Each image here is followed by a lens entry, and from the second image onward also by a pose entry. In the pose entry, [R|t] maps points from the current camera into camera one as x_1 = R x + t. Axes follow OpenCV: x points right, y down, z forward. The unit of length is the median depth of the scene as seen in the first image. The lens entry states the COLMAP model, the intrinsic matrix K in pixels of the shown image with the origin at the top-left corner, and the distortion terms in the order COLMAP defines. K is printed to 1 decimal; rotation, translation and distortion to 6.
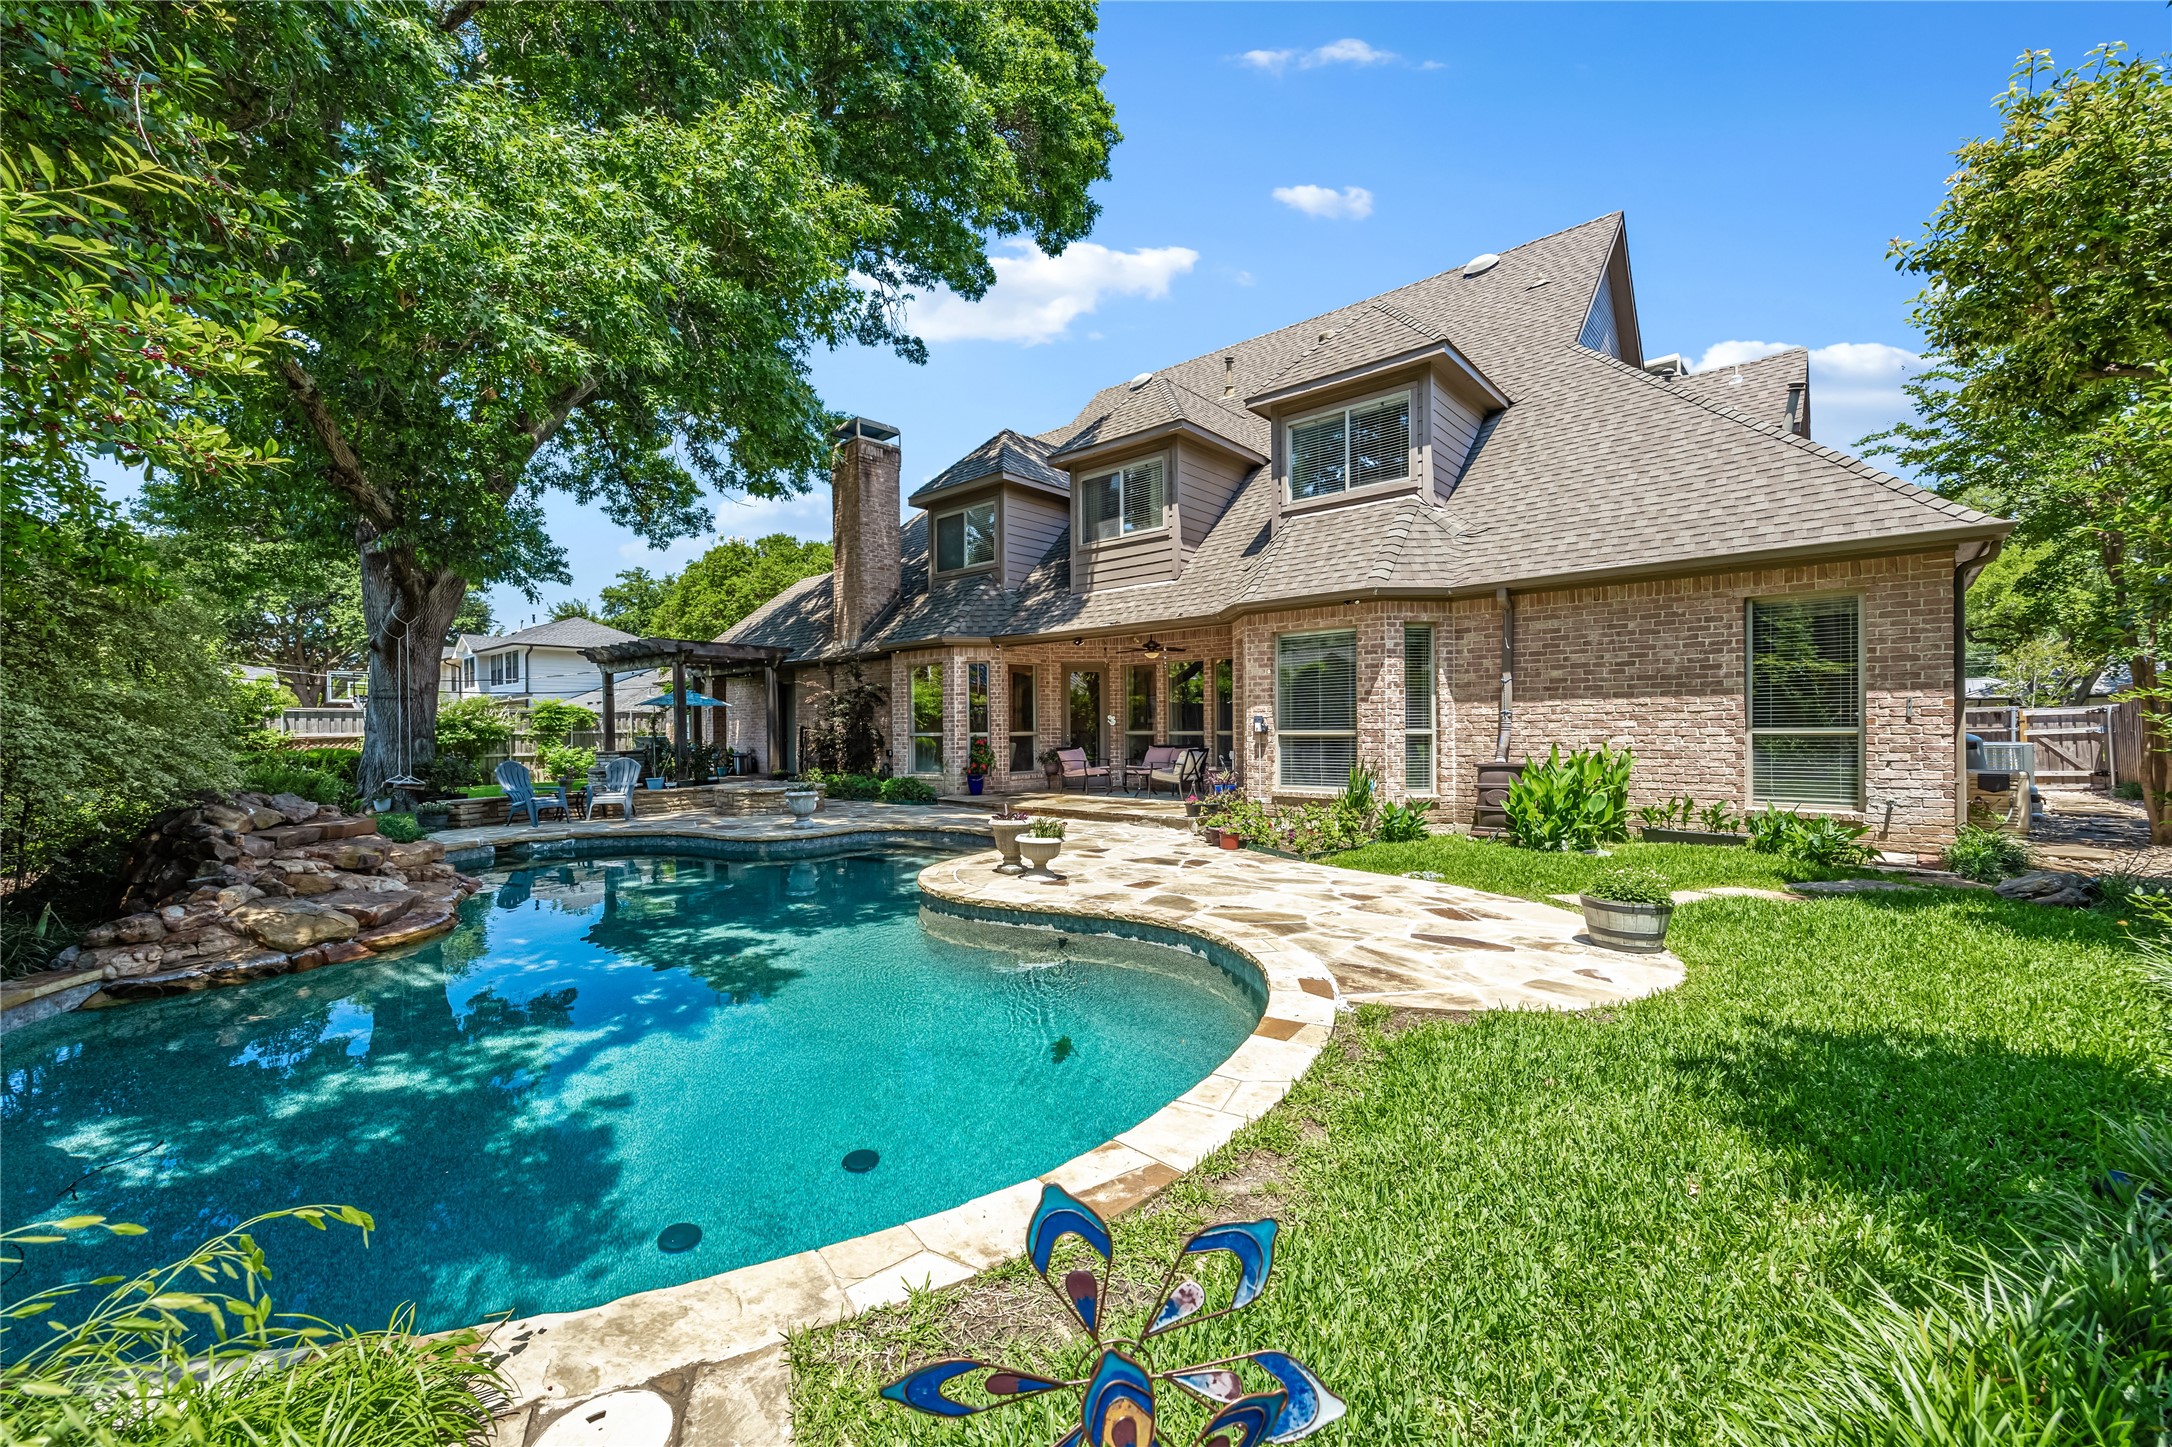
lens RADIAL K [[828.9, 0, 1077.8], [0, 828.9, 729.1], [0, 0, 1]] dist [-0.004863, 0.000859]
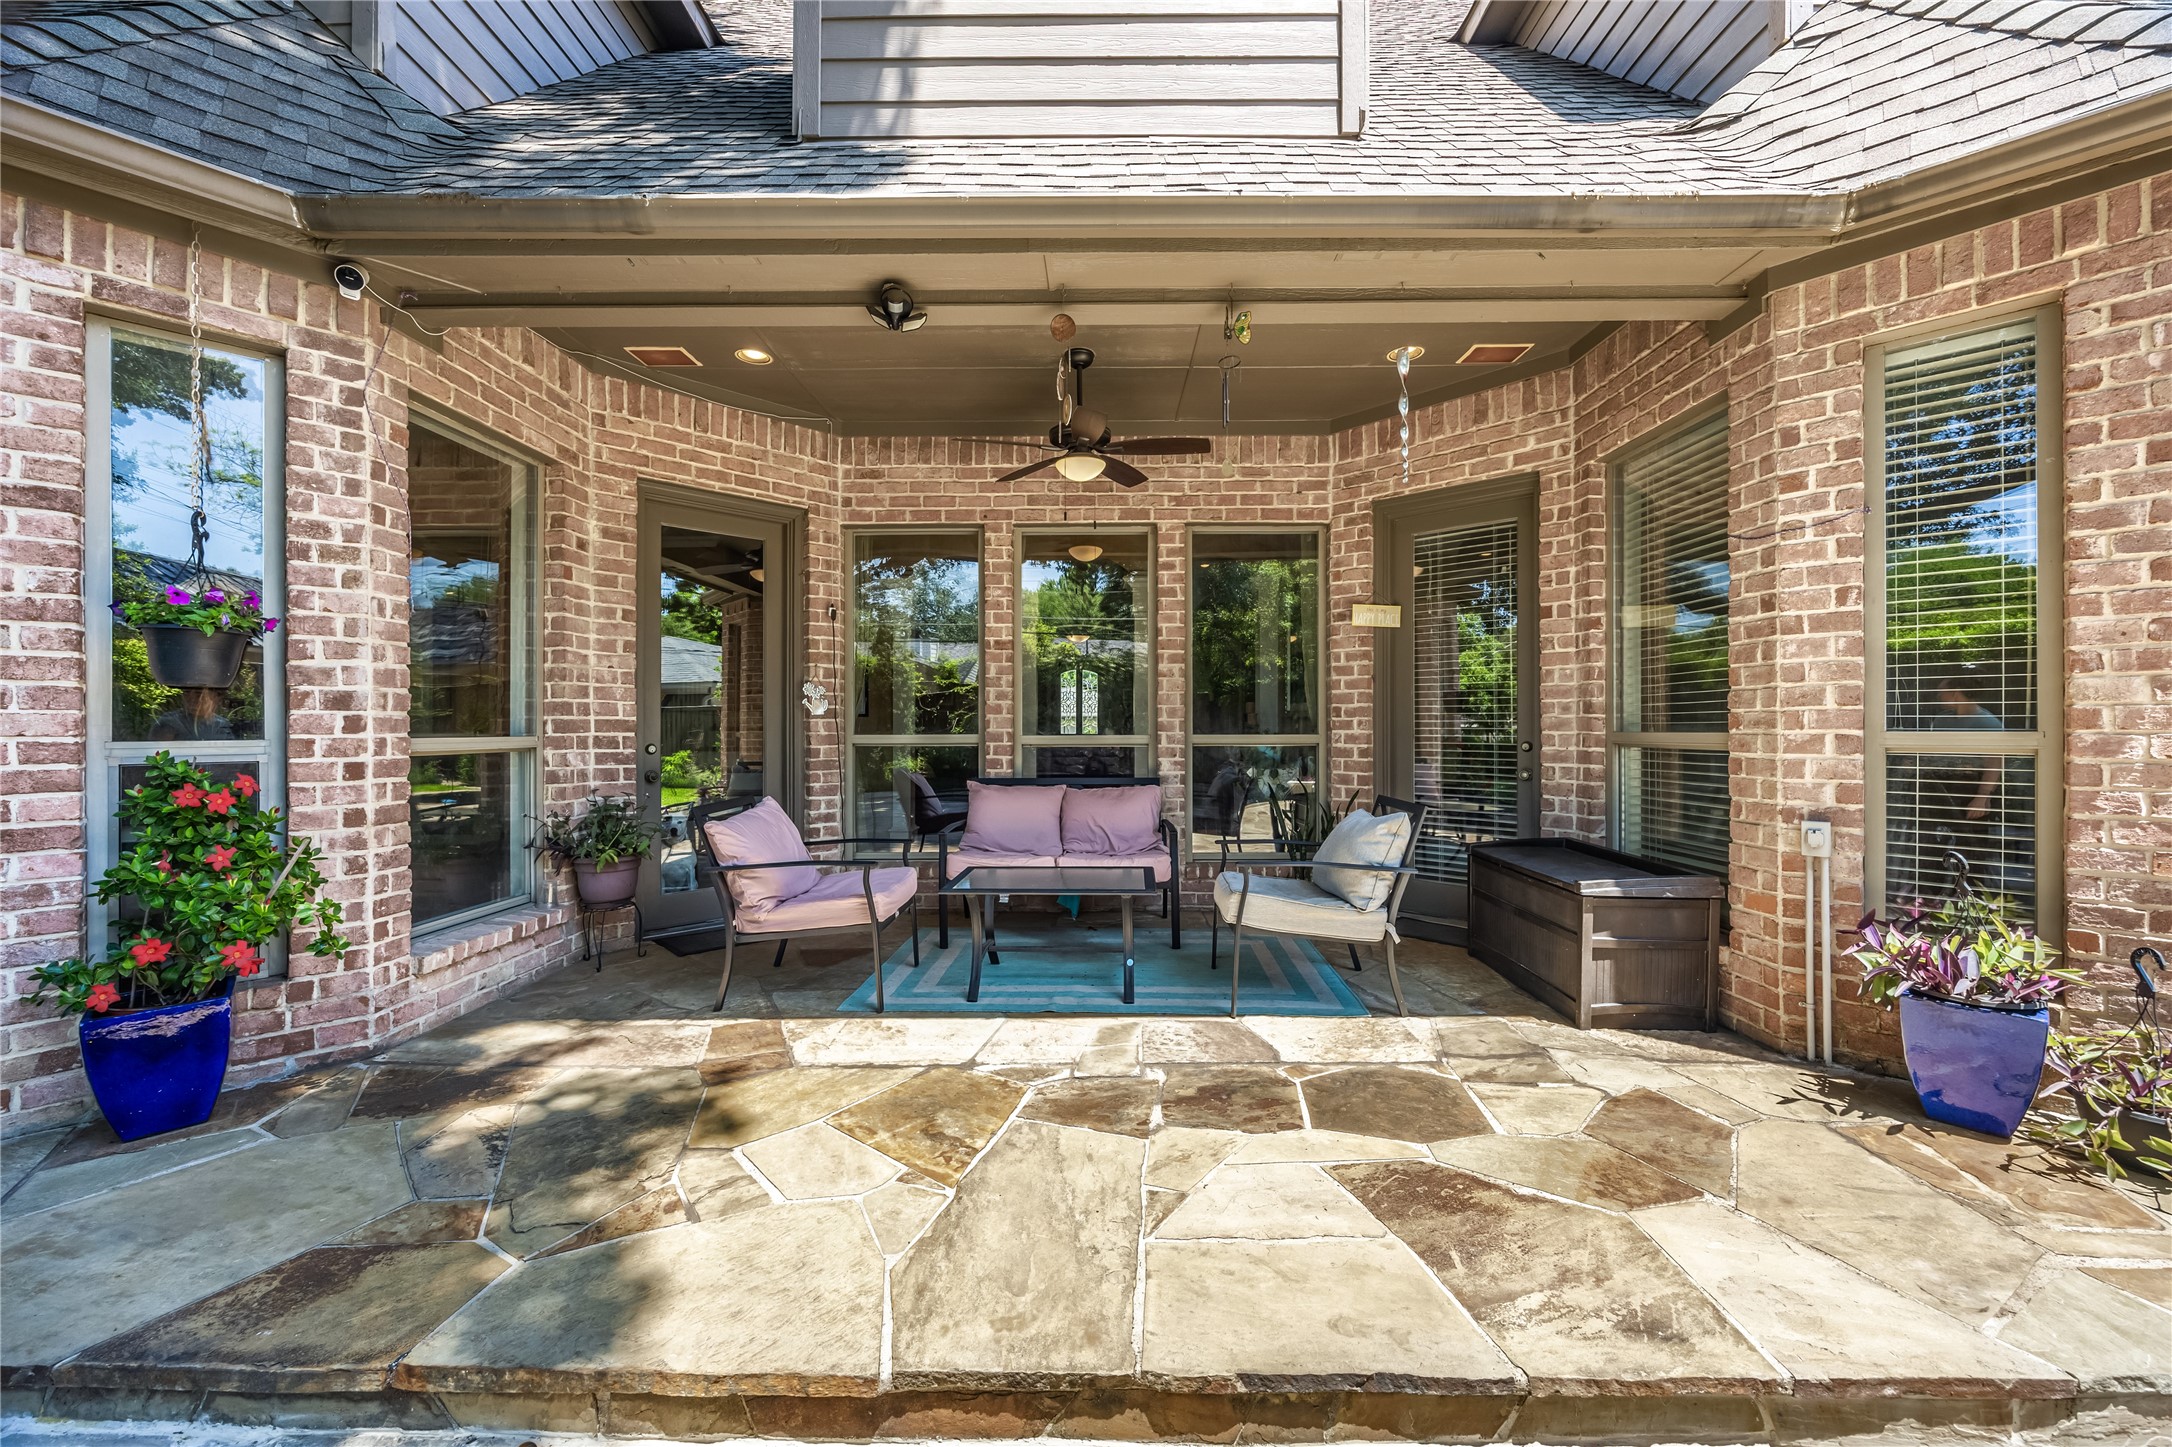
lens RADIAL K [[828.9, 0, 1103.7], [0, 828.9, 726.2], [0, 0, 1]] dist [-0.004863, 0.000859]
pose [[0.753597, 0.015228, 0.657161, -0.088049], [-0.005053, 0.999836, -0.017374, 0.003544], [-0.657318, 0.009772, 0.753550, 0.730424]]
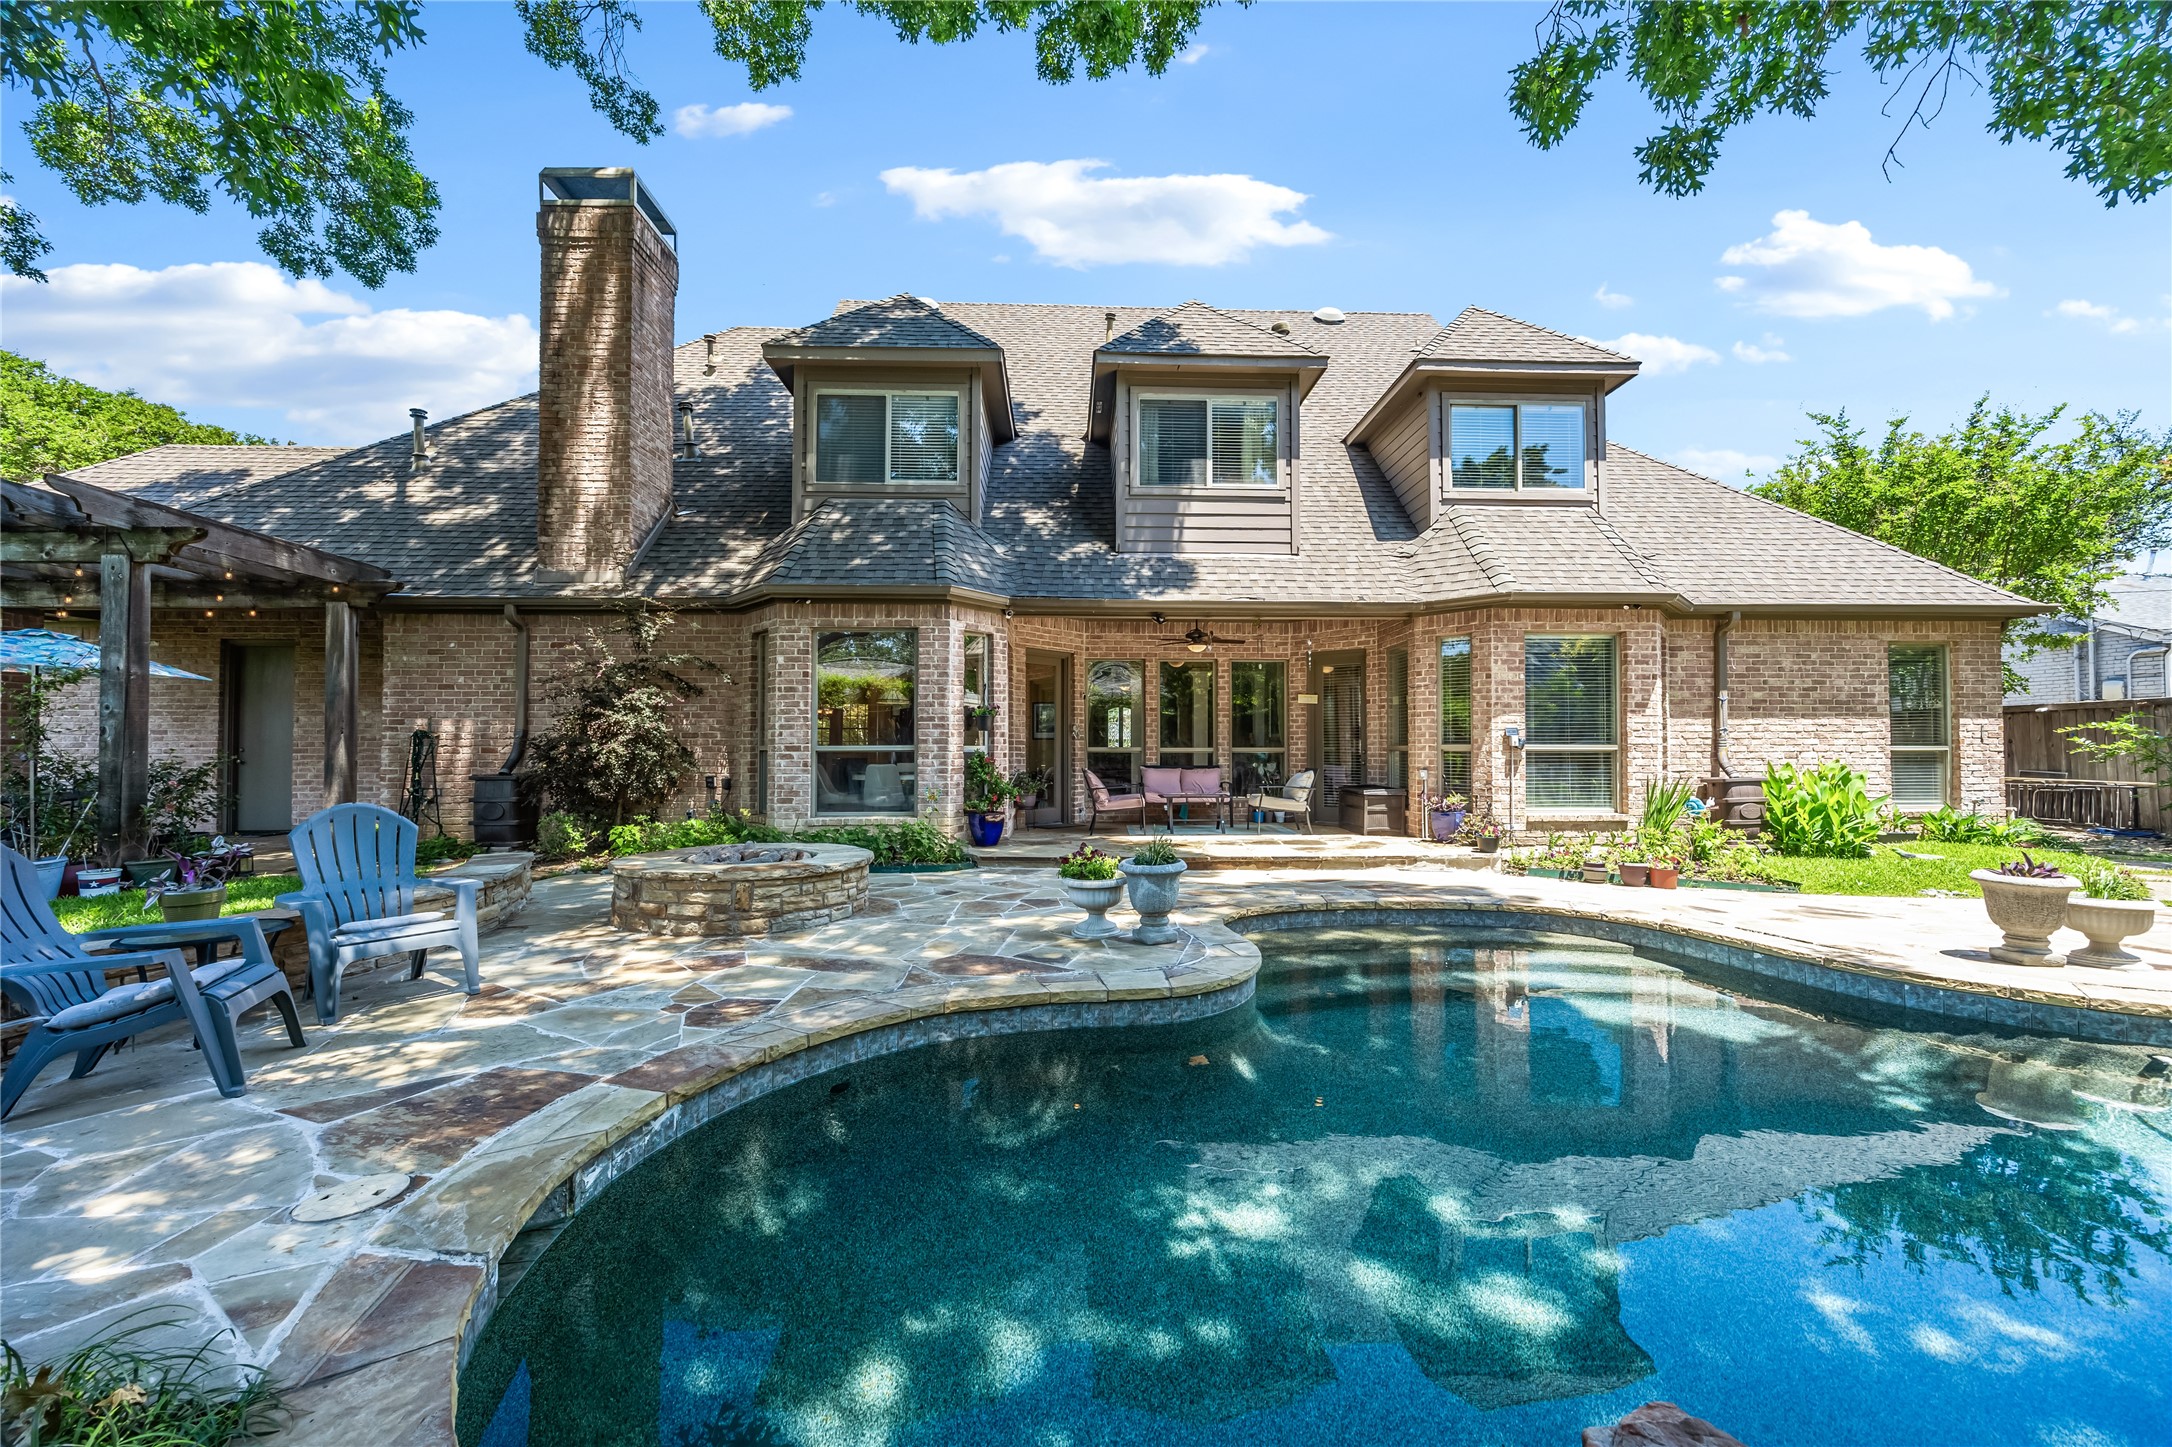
lens RADIAL K [[828.9, 0, 1097.7], [0, 828.9, 726.4], [0, 0, 1]] dist [-0.004863, 0.000859]
pose [[0.731344, 0.032794, 0.681220, -0.470659], [-0.005405, 0.999091, -0.042294, 0.015095], [-0.681987, 0.027249, 0.730856, 0.470282]]
